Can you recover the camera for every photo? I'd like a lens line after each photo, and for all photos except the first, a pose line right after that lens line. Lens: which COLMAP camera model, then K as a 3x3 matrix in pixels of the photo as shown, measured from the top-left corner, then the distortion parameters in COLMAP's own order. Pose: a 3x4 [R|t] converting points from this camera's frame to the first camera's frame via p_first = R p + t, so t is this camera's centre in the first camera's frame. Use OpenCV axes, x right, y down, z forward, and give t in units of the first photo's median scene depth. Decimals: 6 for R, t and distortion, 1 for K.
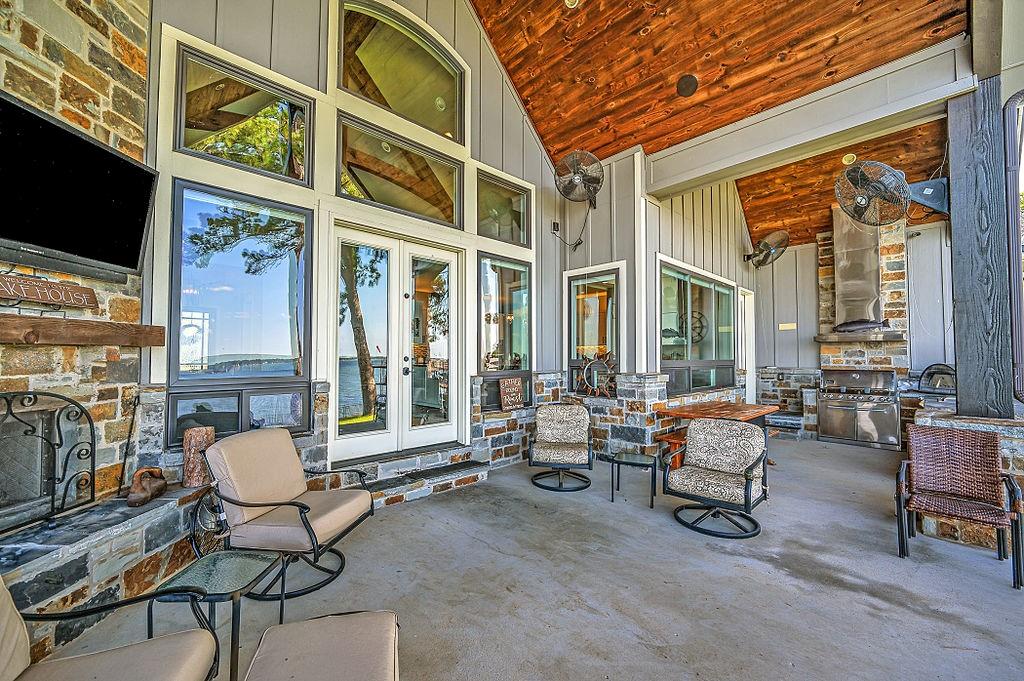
lens RADIAL K [[403.1, 0, 508.8], [0, 403.1, 341.9], [0, 0, 1]] dist [-0.001268, -0.000460]
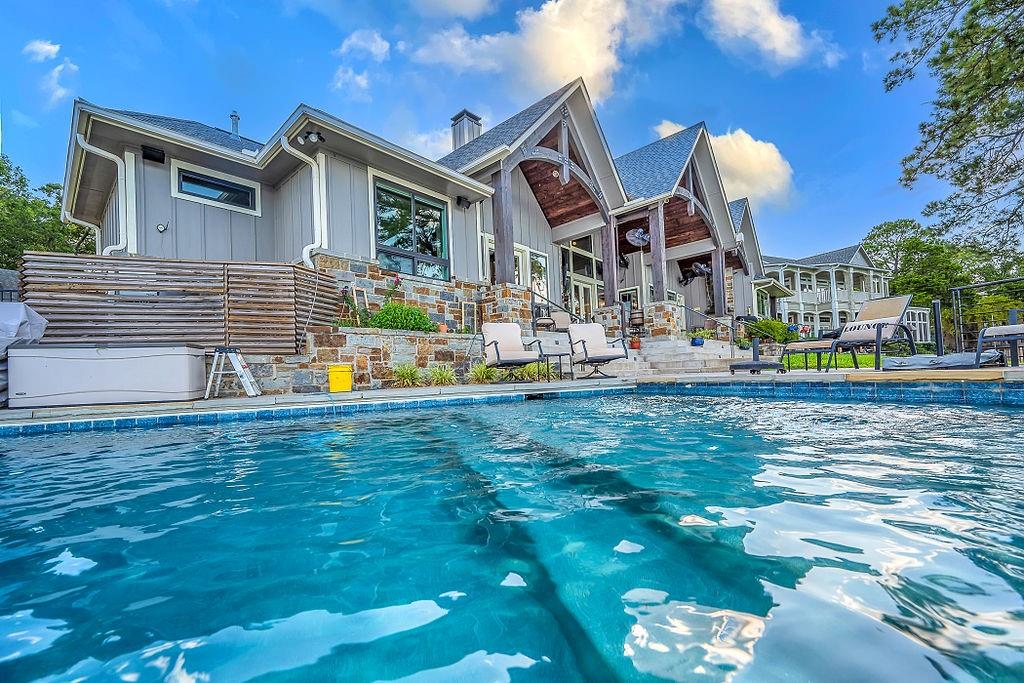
lens RADIAL K [[406.2, 0, 513.2], [0, 406.2, 343.3], [0, 0, 1]] dist [-0.000916, 0.000196]
pose [[0.993782, -0.047577, 0.100667, -1.437765], [0.051969, 0.997787, -0.041473, 0.452748], [-0.098471, 0.046447, 0.994055, -2.830416]]
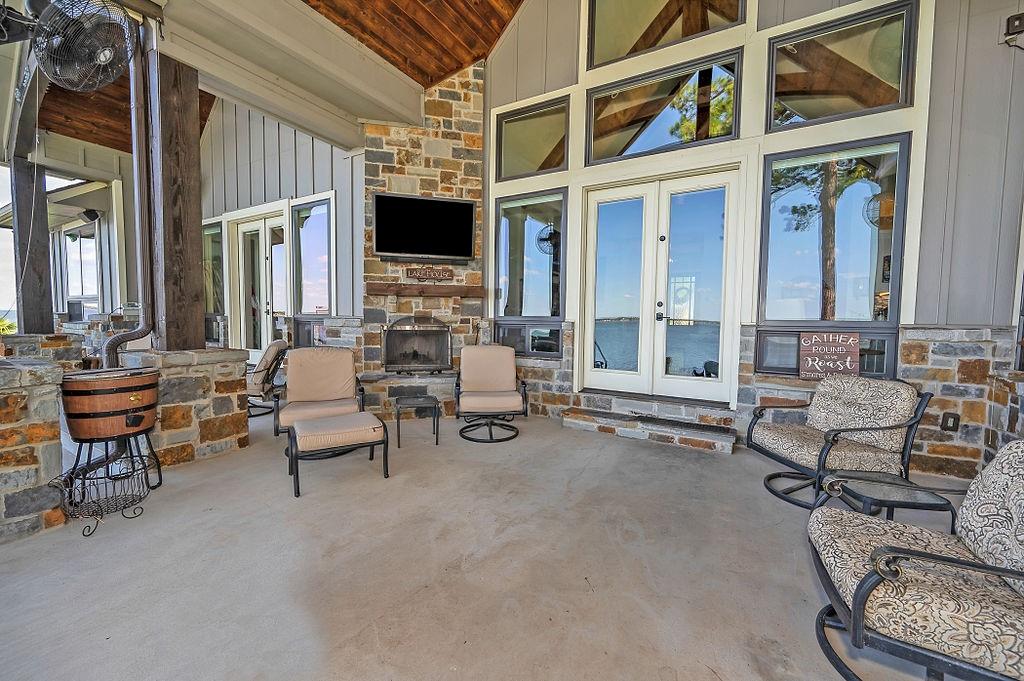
lens RADIAL K [[403.6, 0, 507.5], [0, 403.6, 337.3], [0, 0, 1]] dist [0.002099, 0.000217]
pose [[0.272192, 0.049455, -0.960971, 0.684403], [0.024223, 0.998010, 0.058223, 0.065749], [0.961938, -0.039126, 0.270452, 0.438123]]
